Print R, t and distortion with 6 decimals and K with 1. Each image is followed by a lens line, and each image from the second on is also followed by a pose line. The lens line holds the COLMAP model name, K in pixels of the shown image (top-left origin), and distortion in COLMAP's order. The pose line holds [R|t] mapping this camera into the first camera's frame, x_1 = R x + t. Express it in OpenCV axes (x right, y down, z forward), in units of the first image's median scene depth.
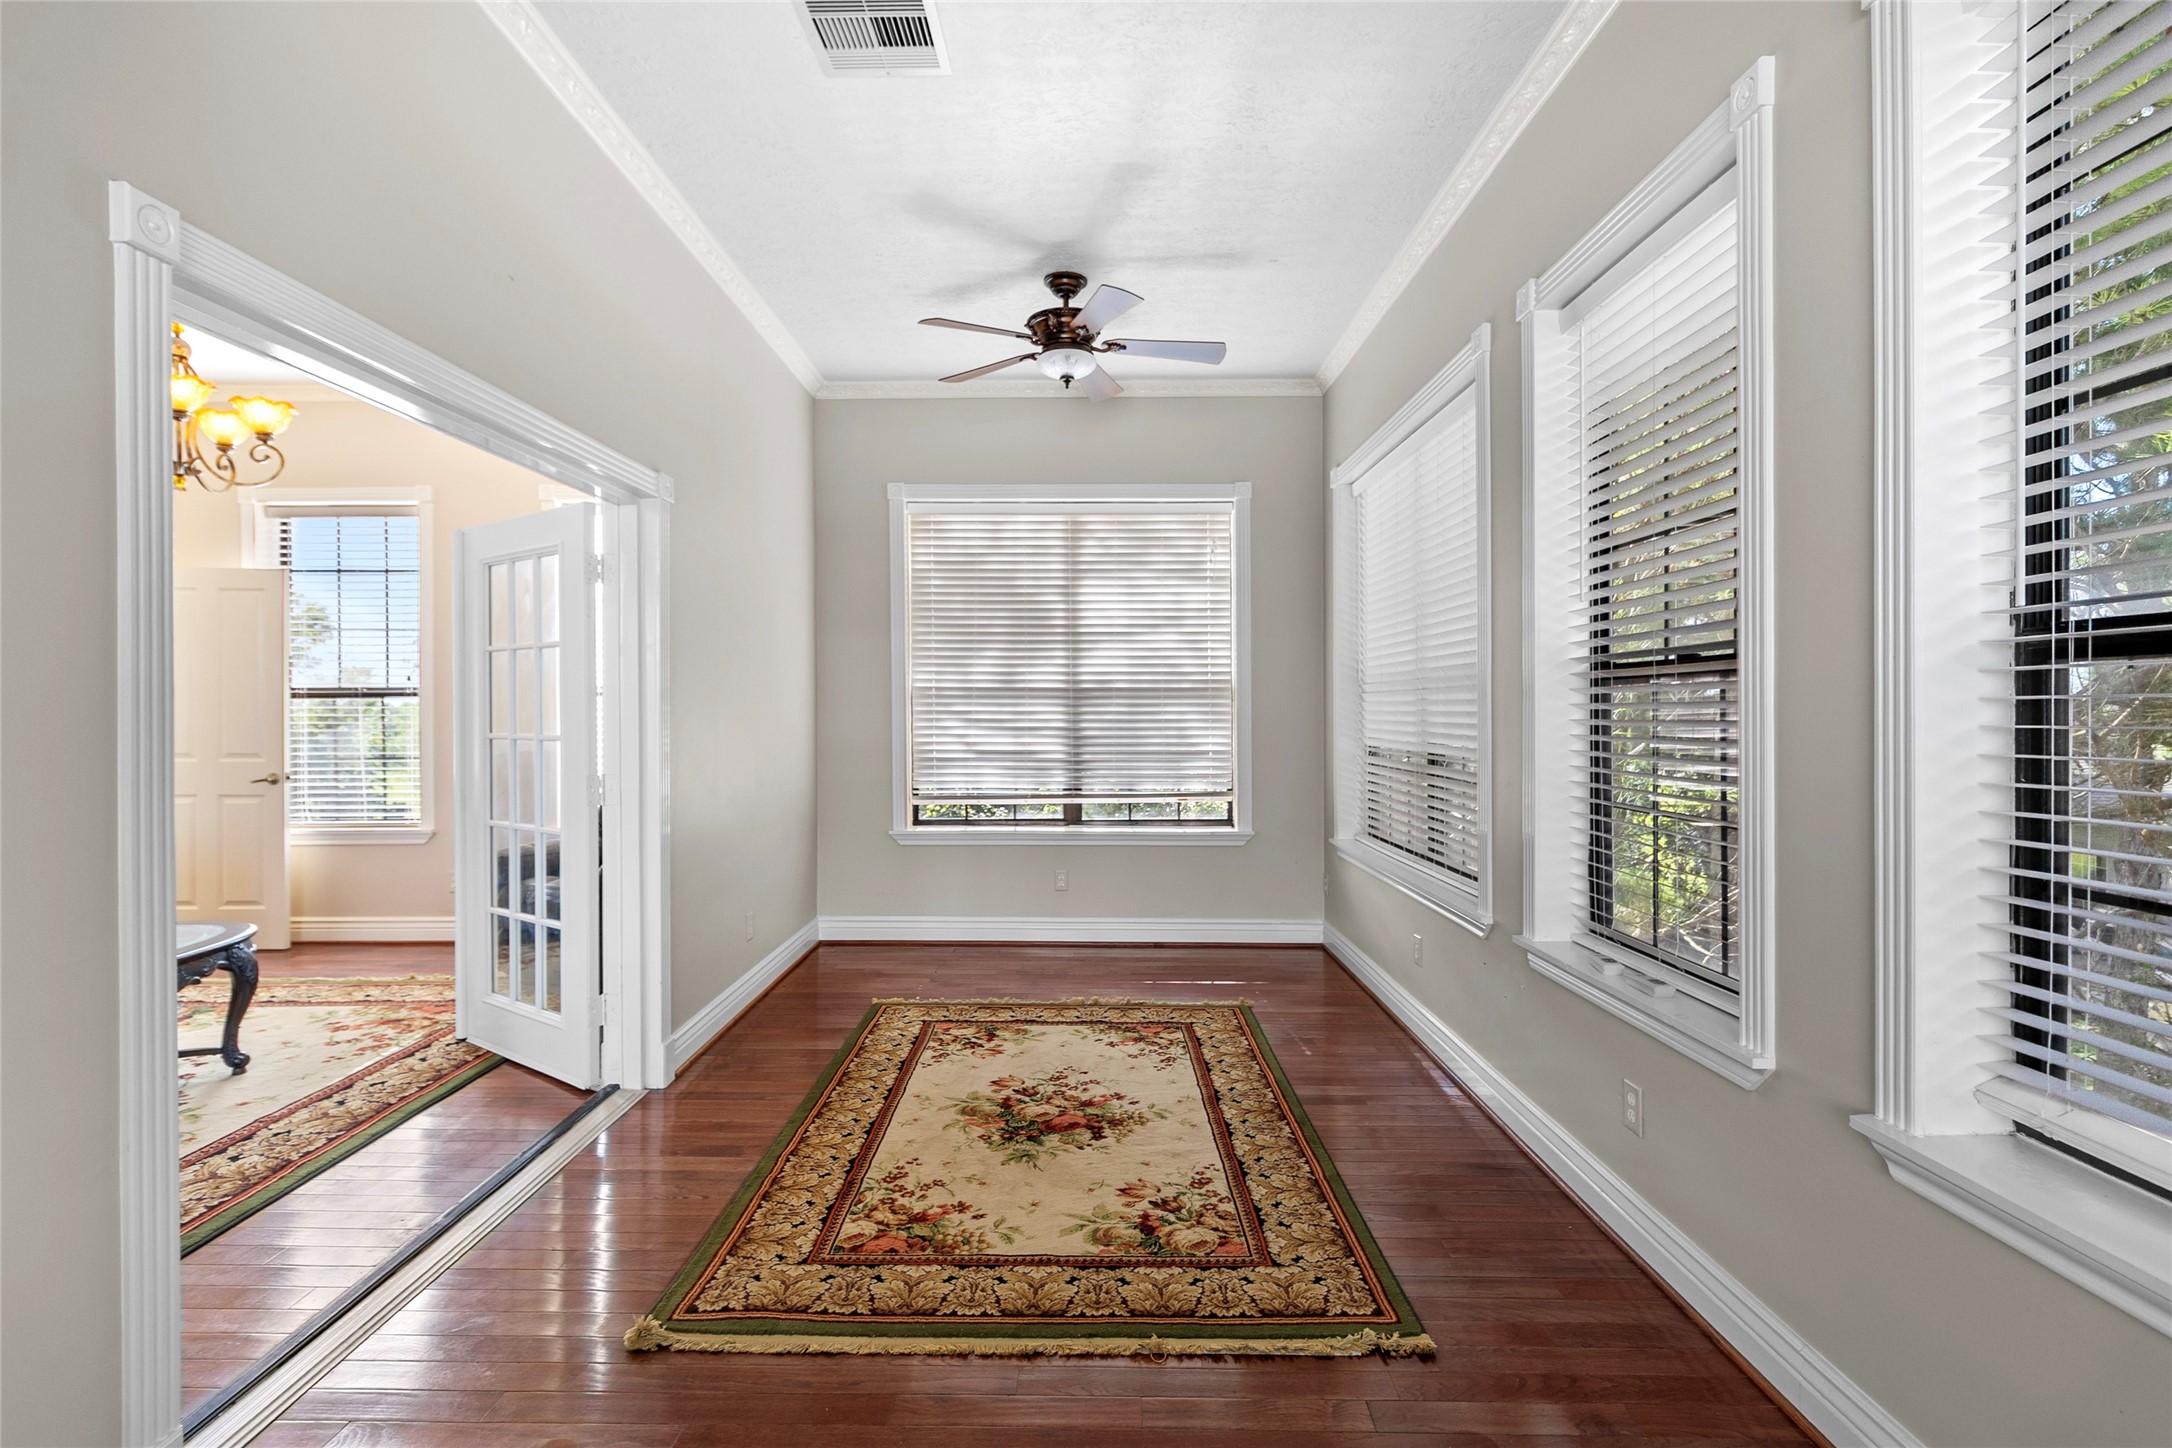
lens RADIAL K [[692.0, 0, 1083.3], [0, 692.0, 716.4], [0, 0, 1]] dist [0.001921, -0.000225]
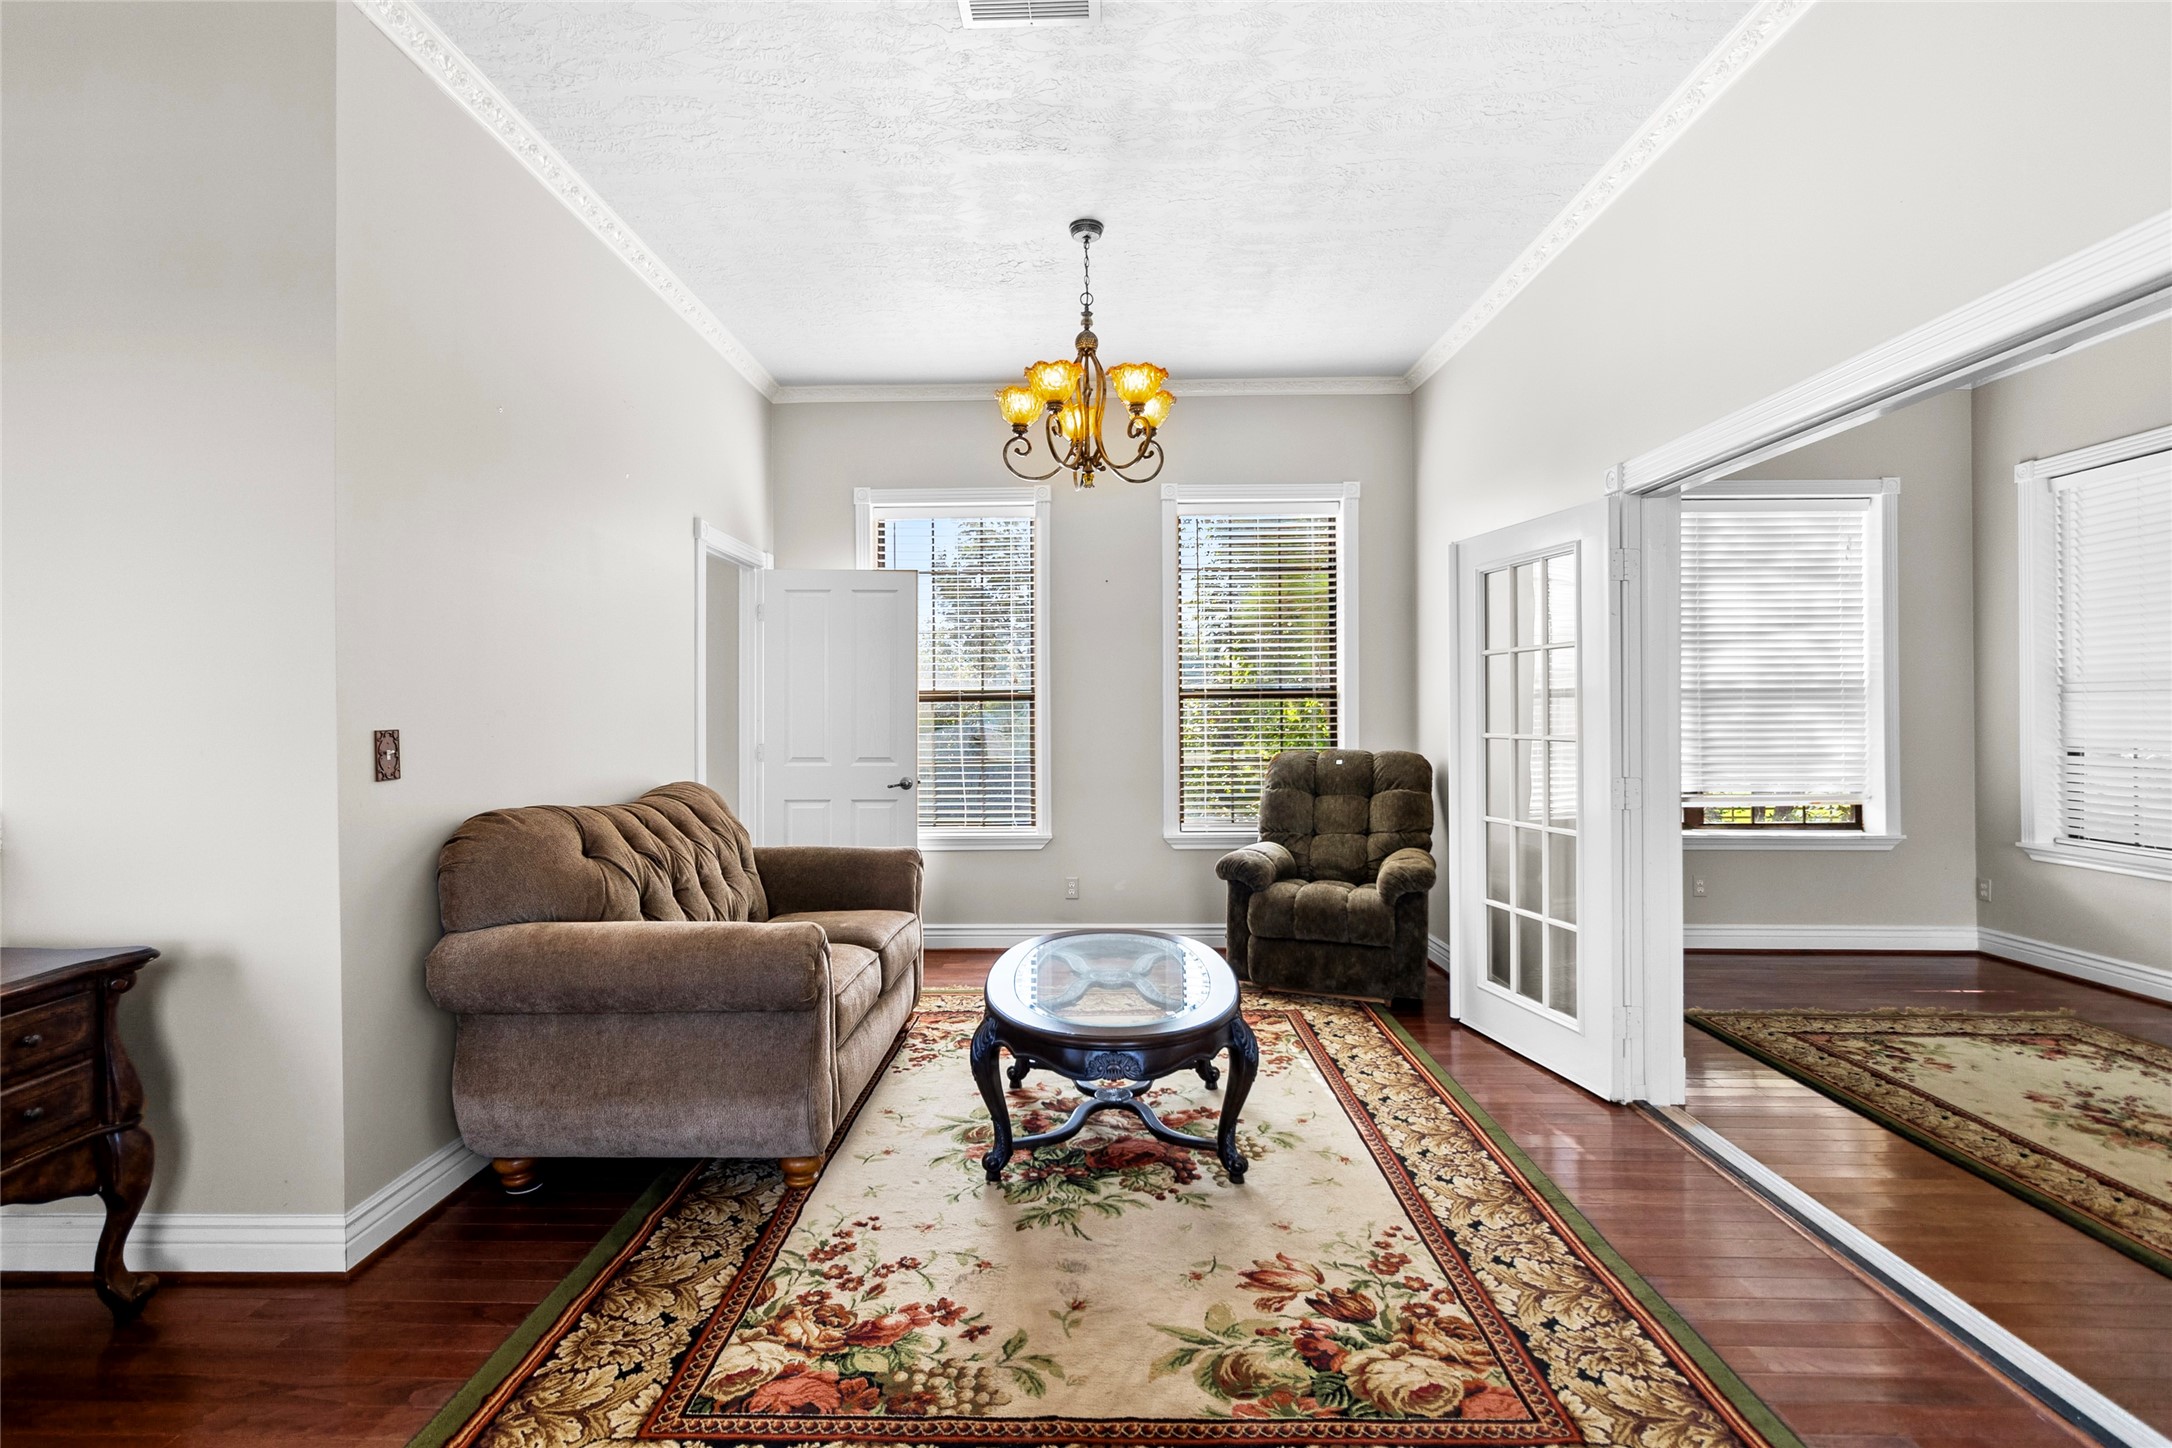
lens RADIAL K [[692.0, 0, 1087.5], [0, 692.0, 711.2], [0, 0, 1]] dist [0.001921, -0.000225]
pose [[0.999993, -0.002844, -0.002496, -0.905235], [0.002827, 0.999972, -0.006898, -0.005146], [0.002516, 0.006891, 0.999973, 0.016064]]
